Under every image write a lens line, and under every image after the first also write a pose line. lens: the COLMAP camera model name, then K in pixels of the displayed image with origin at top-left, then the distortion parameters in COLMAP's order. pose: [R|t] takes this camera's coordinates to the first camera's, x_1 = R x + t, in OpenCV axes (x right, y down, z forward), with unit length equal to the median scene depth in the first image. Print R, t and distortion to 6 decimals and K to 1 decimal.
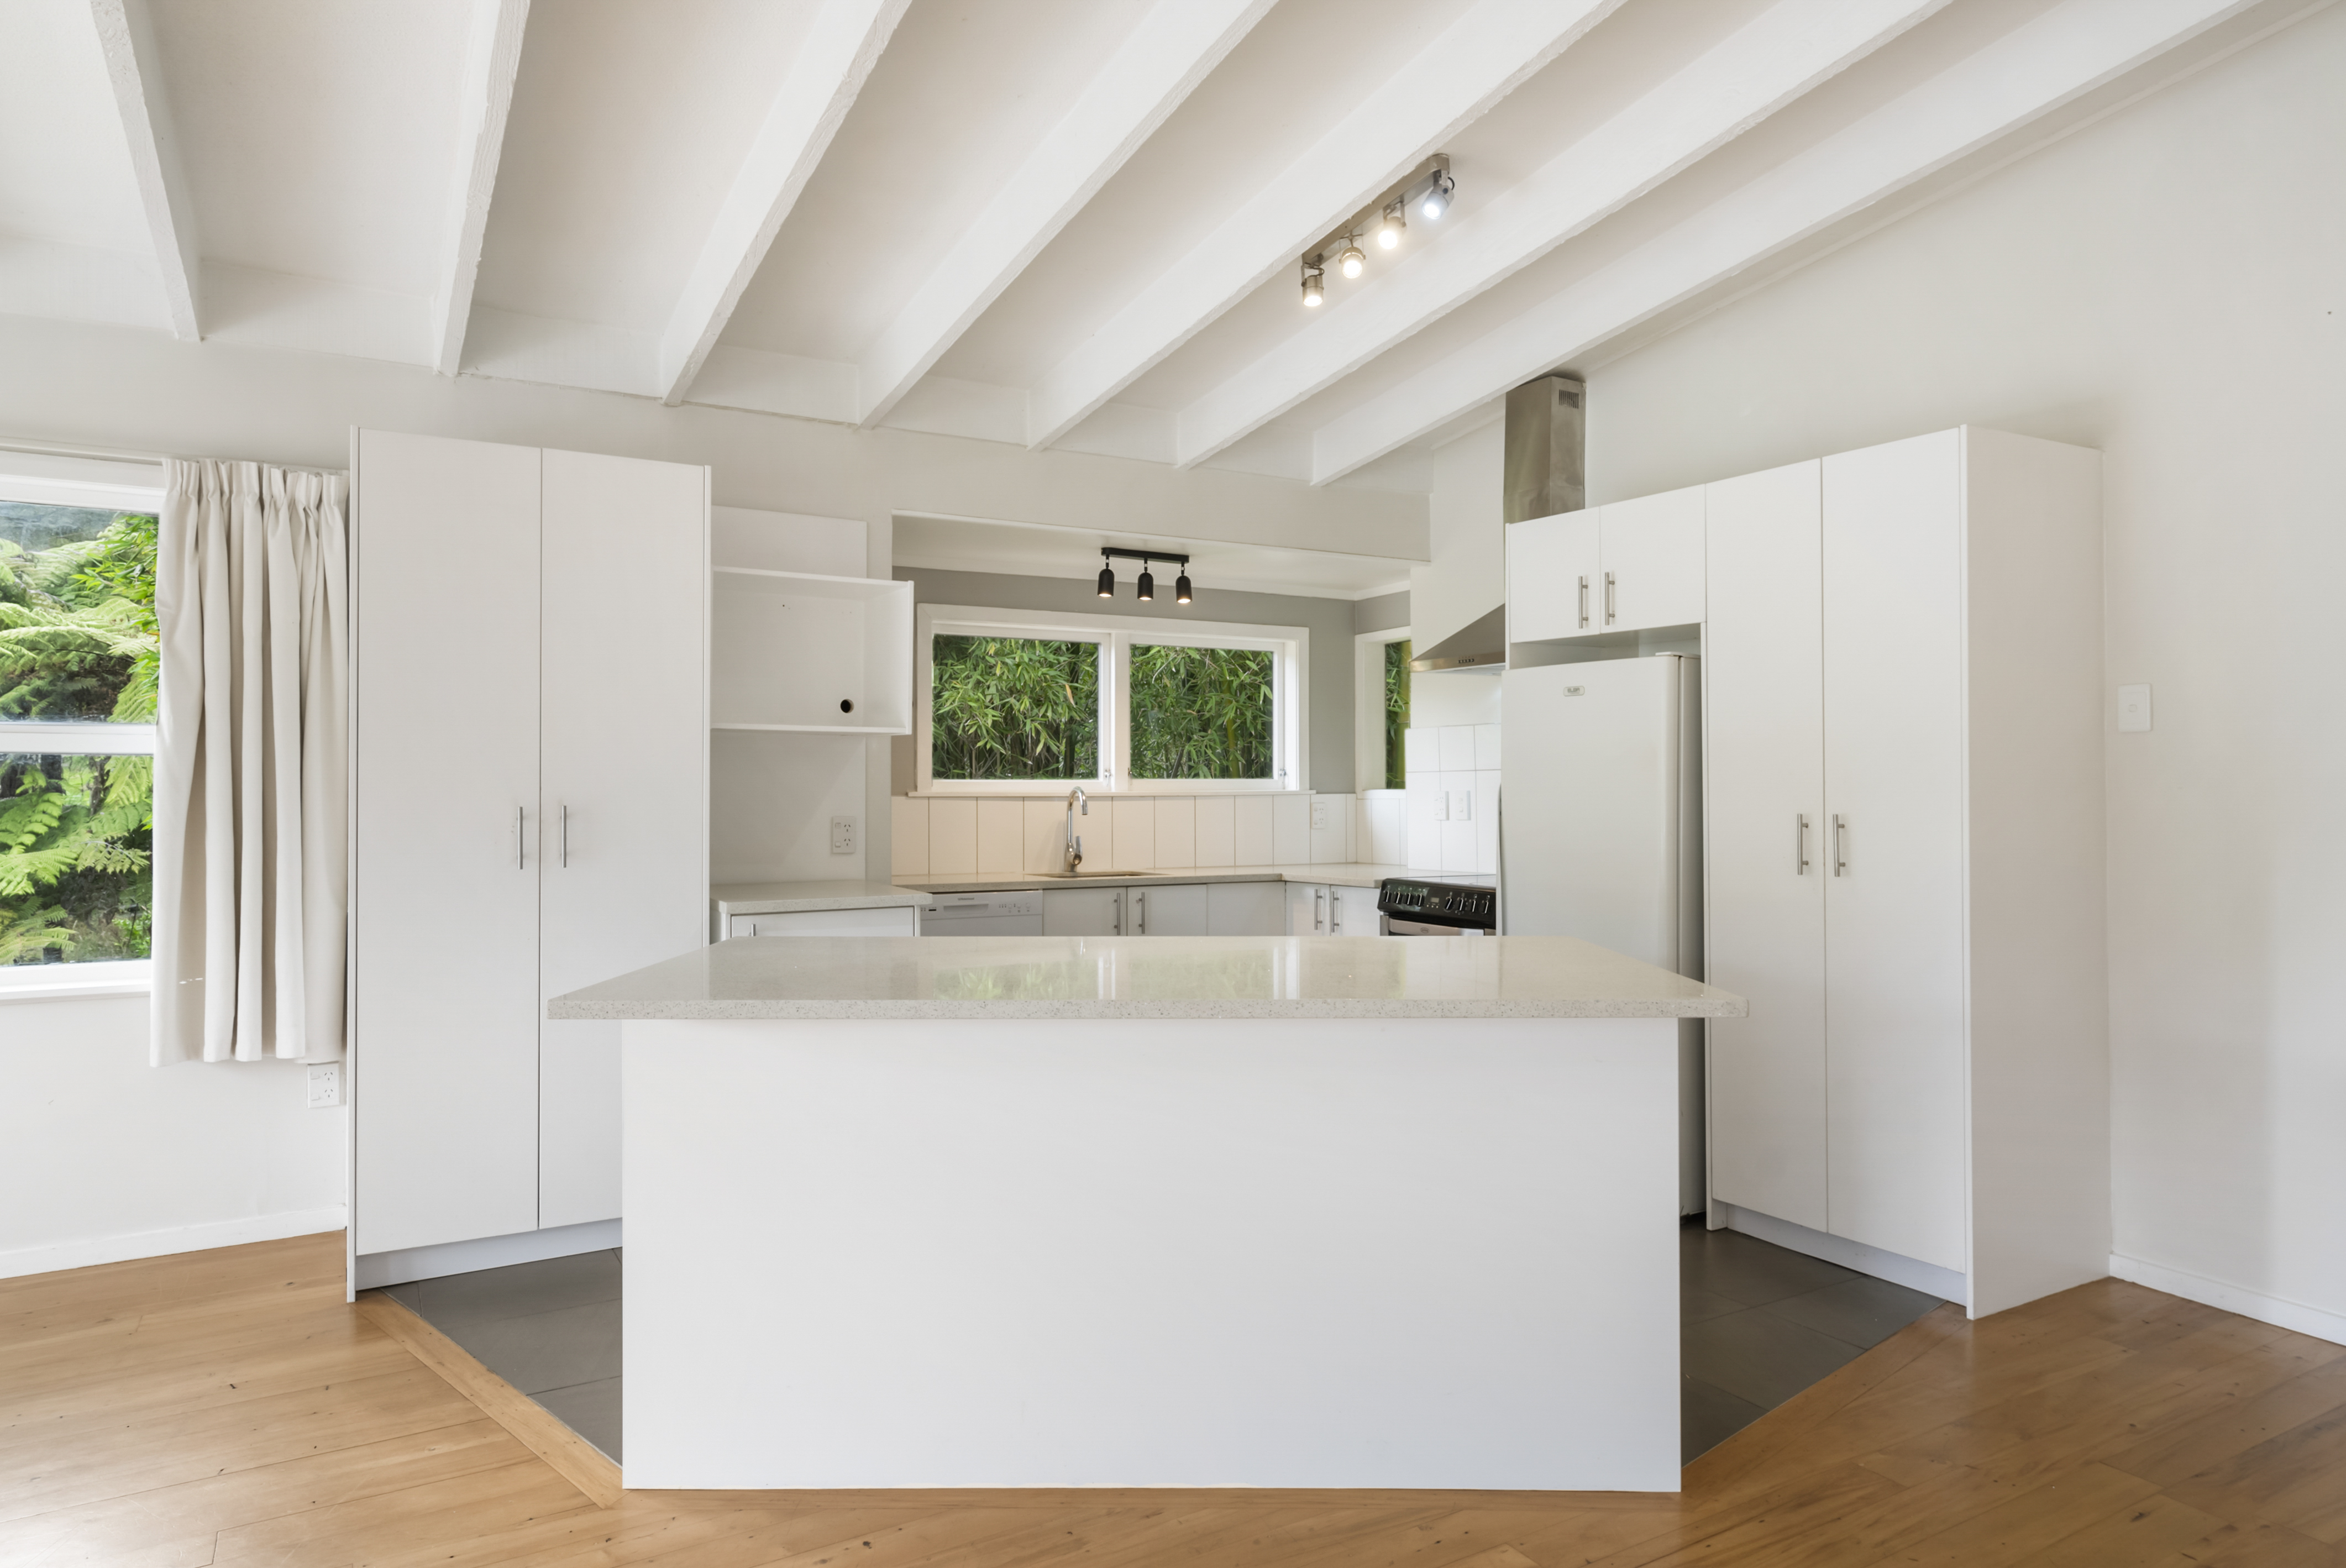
lens RADIAL K [[1411.9, 0, 1165.2], [0, 1411.9, 790.5], [0, 0, 1]] dist [0.007452, 0.001265]
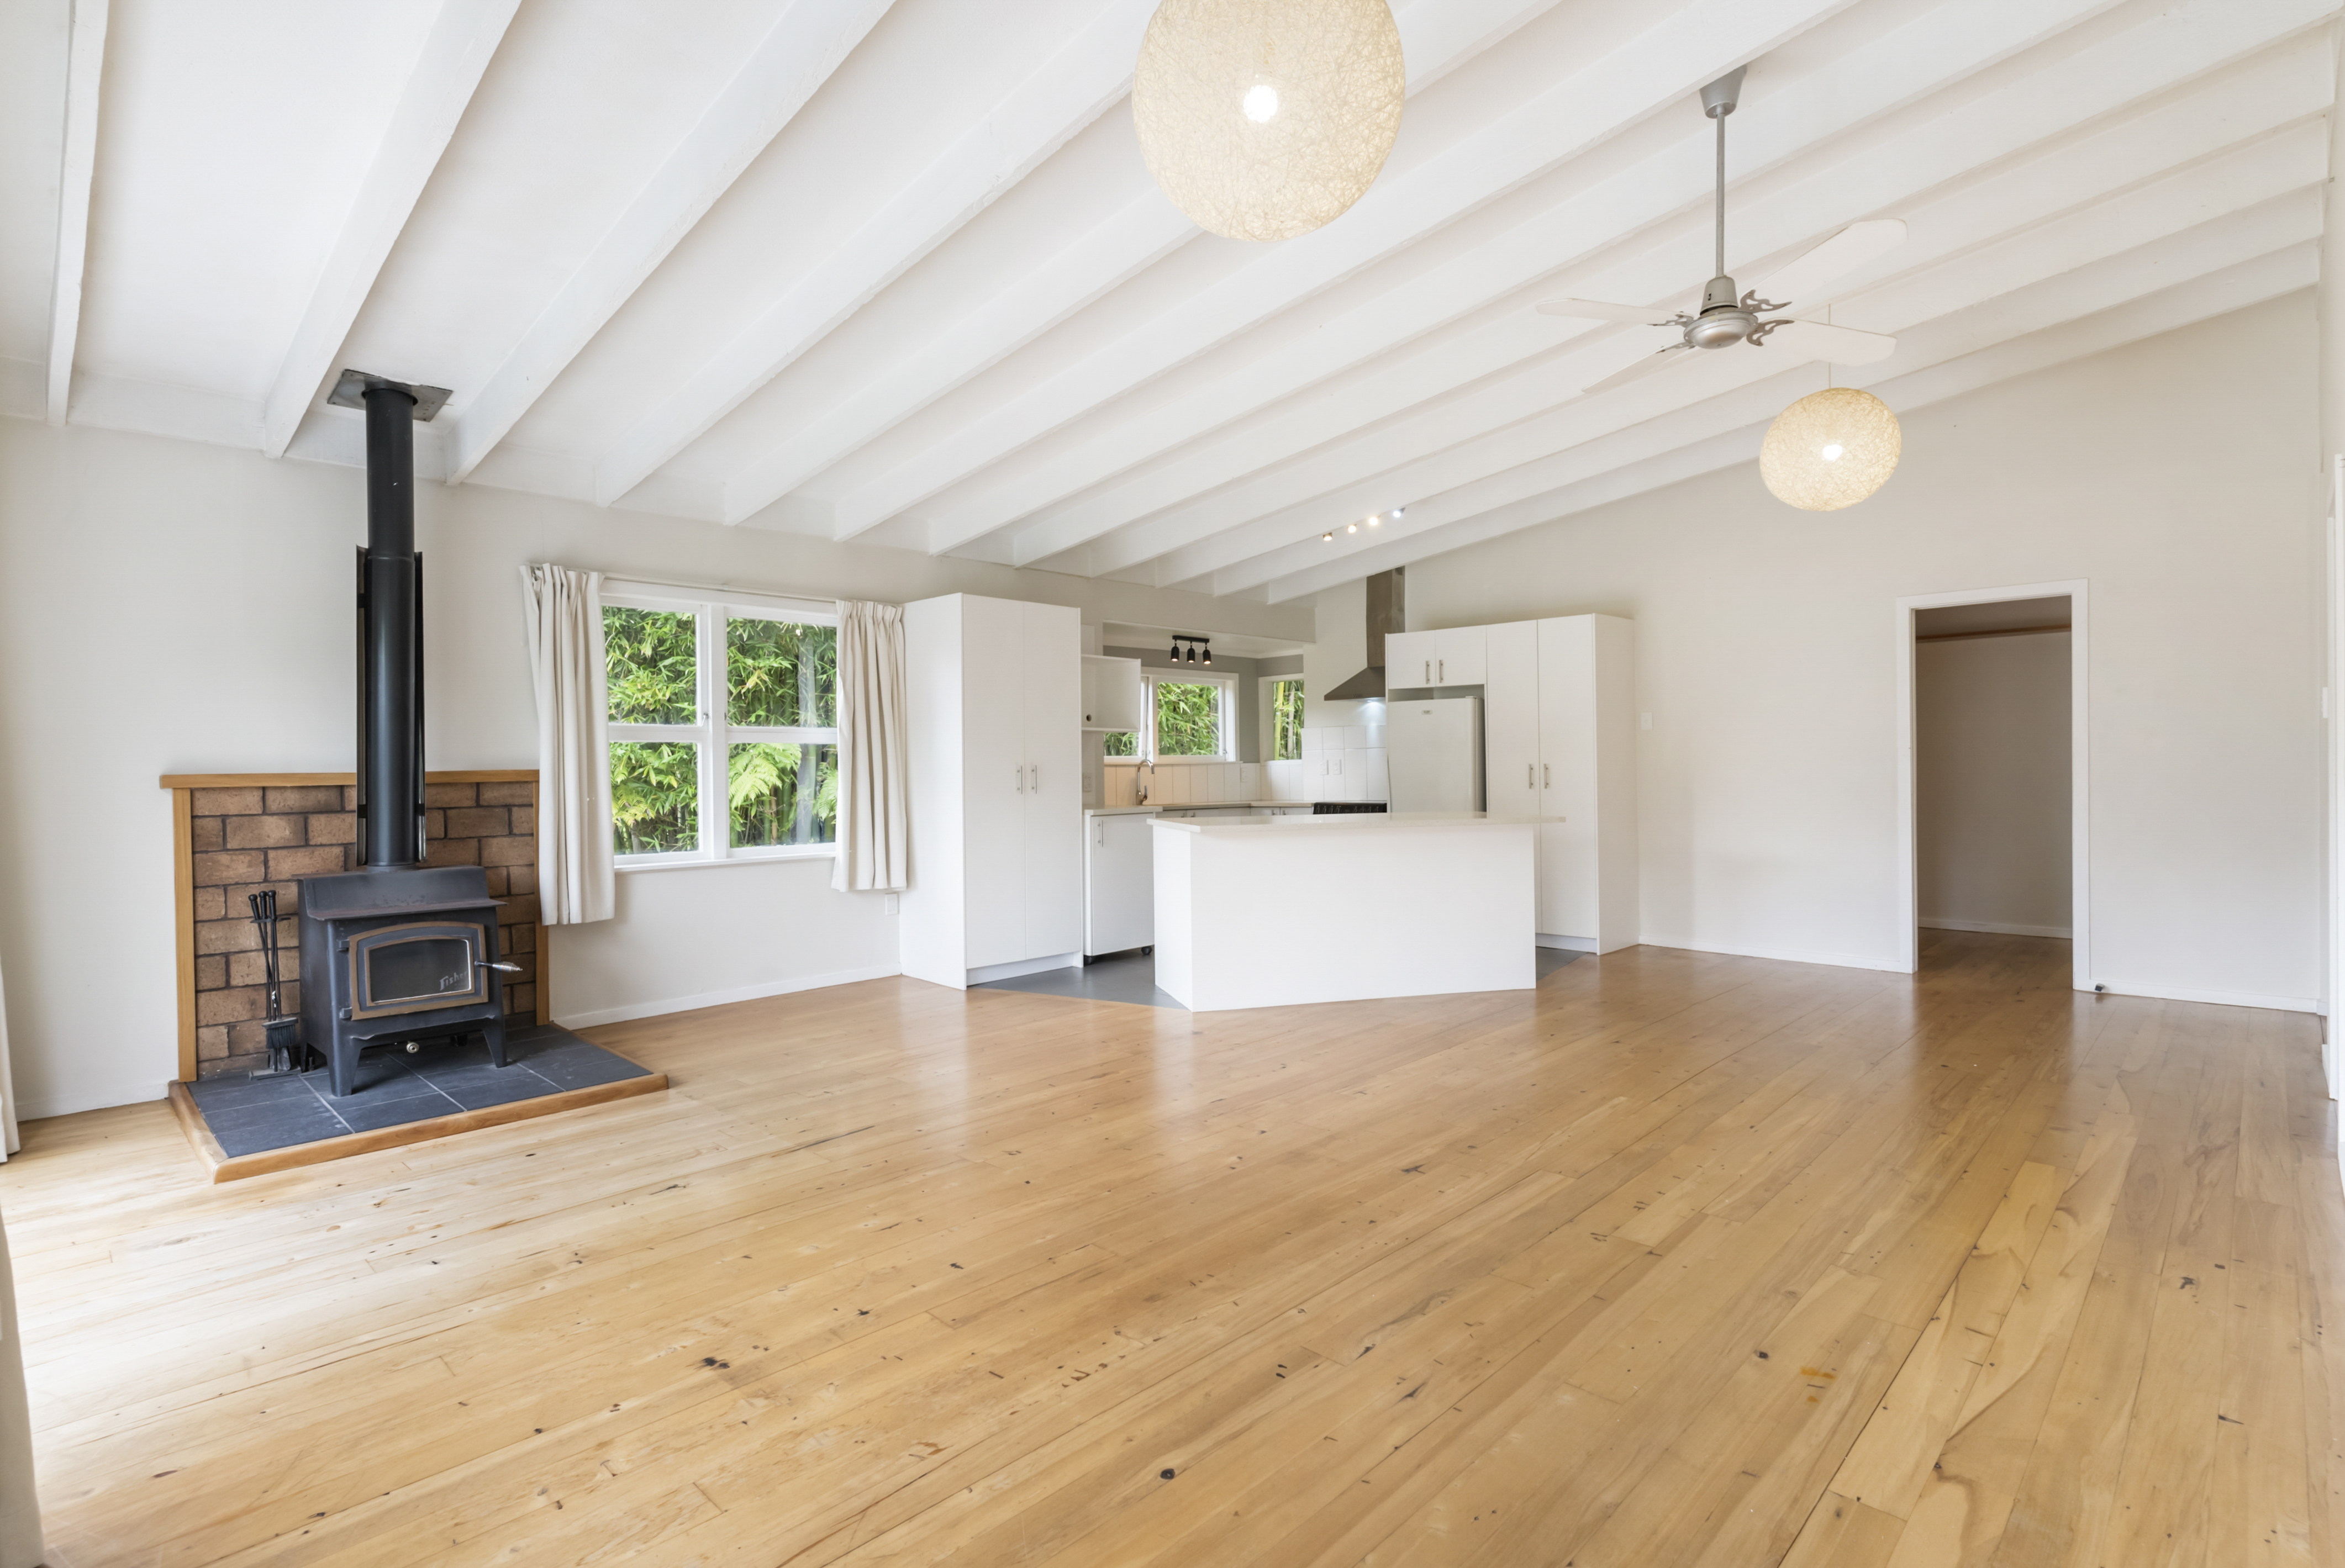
lens RADIAL K [[1137.7, 0, 1180.7], [0, 1137.7, 776.3], [0, 0, 1]] dist [0.004055, -0.002030]
pose [[0.961808, -0.012388, 0.273446, -0.412825], [0.011797, 0.999923, 0.003807, 0.014275], [-0.273472, -0.000436, 0.961880, -0.448911]]
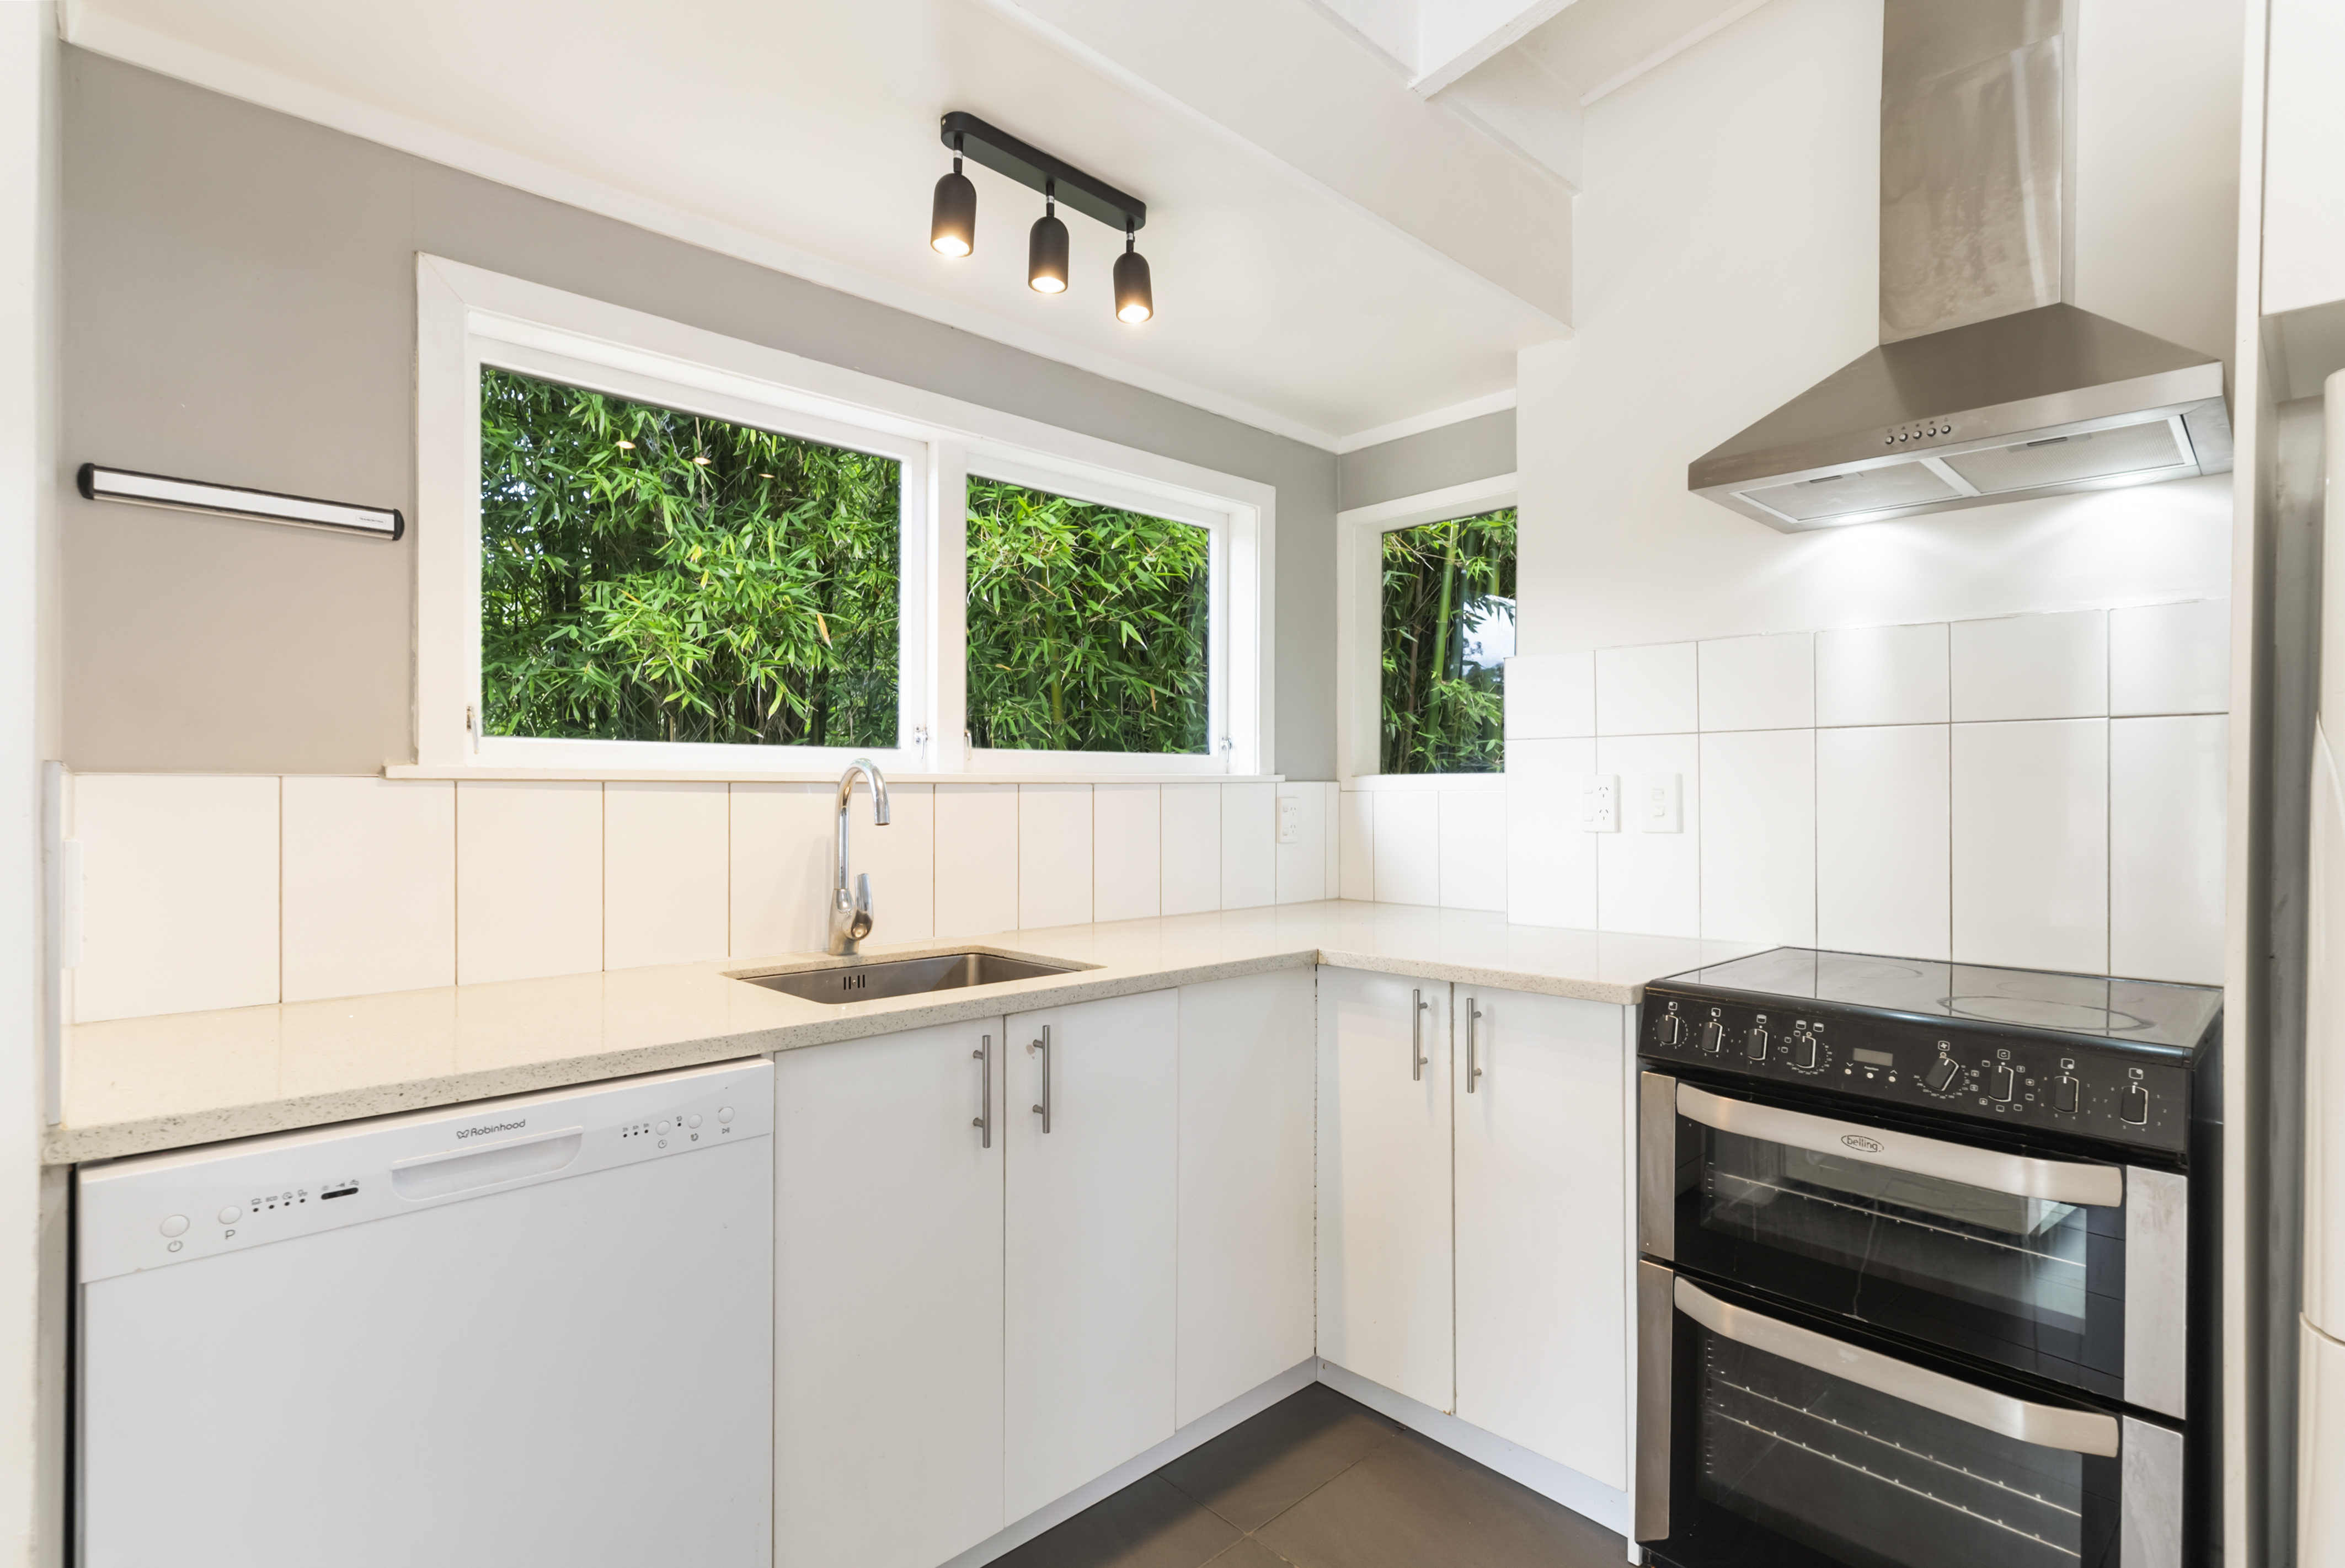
lens RADIAL K [[1137.7, 0, 1164.5], [0, 1137.7, 789.5], [0, 0, 1]] dist [0.004055, -0.002030]
pose [[0.971661, 0.004002, 0.236346, -0.052438], [-0.004696, 0.999986, 0.002372, 0.005307], [-0.236333, -0.003415, 0.971666, 0.615218]]
